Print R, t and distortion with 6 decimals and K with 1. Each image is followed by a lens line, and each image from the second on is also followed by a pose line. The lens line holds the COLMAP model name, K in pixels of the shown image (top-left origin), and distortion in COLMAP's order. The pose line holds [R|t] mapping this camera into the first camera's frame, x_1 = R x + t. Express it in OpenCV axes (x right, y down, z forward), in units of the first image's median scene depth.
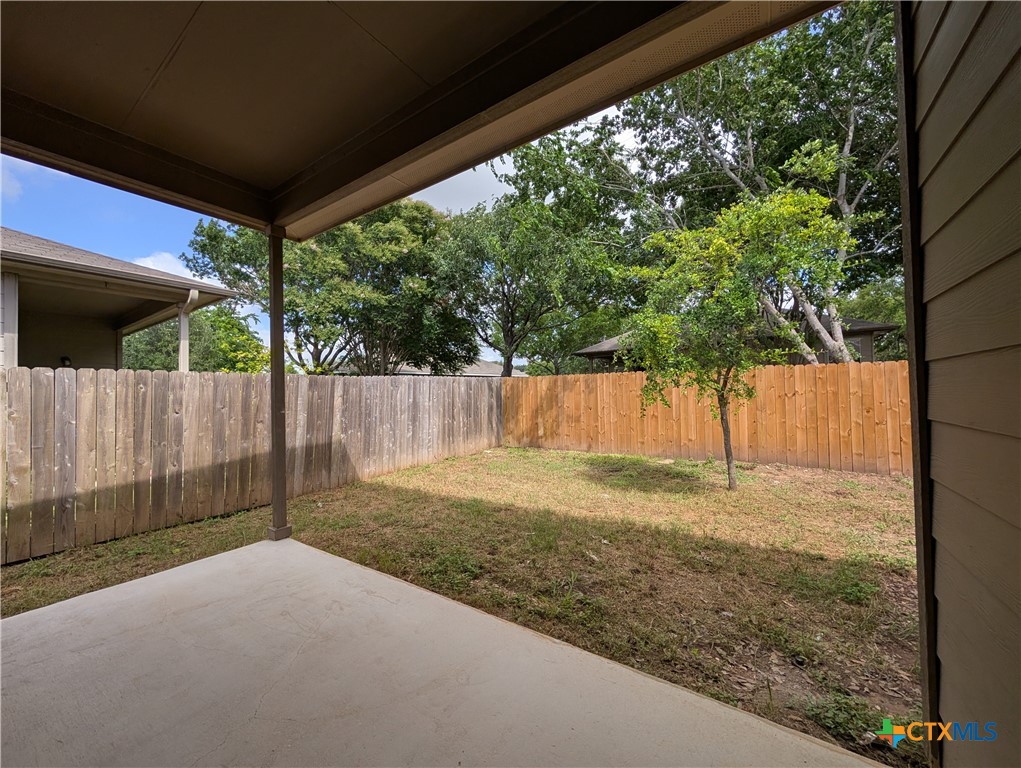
lens RADIAL K [[386.9, 0, 512.0], [0, 386.9, 383.5], [0, 0, 1]] dist [-0.001793, 0.000711]
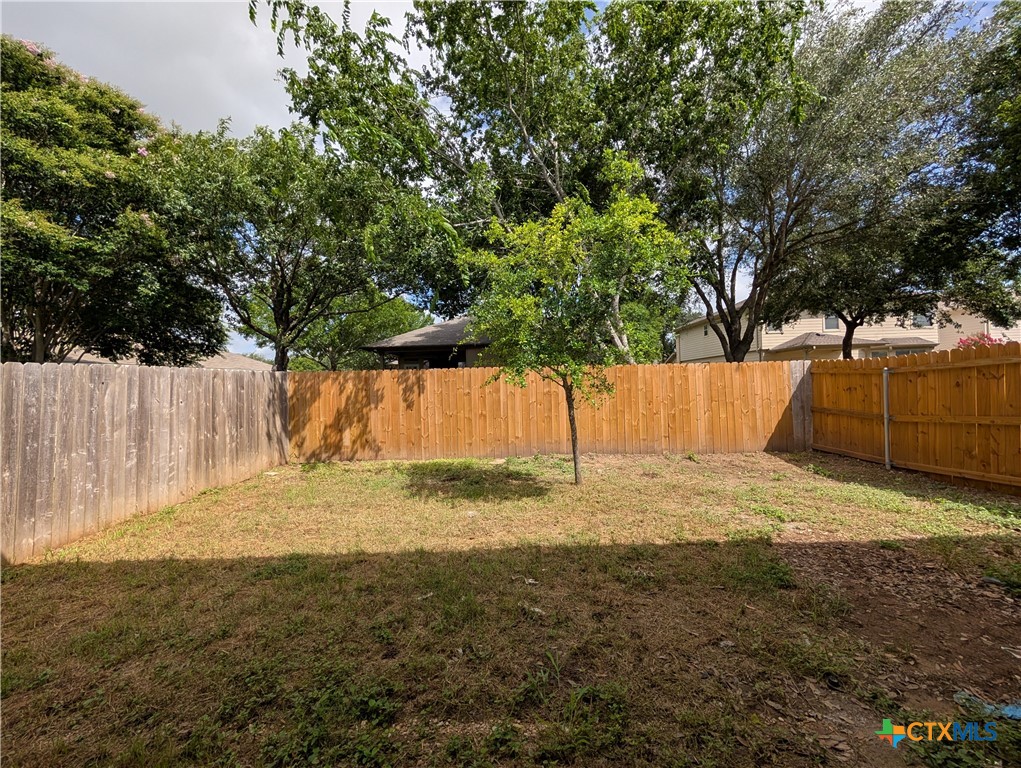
lens RADIAL K [[386.9, 0, 512.0], [0, 386.9, 383.5], [0, 0, 1]] dist [-0.001793, 0.000711]
pose [[0.834805, 0.002023, 0.550542, -0.110889], [-0.003475, 0.999993, 0.001595, 0.005510], [-0.550535, -0.003245, 0.834806, 0.189177]]
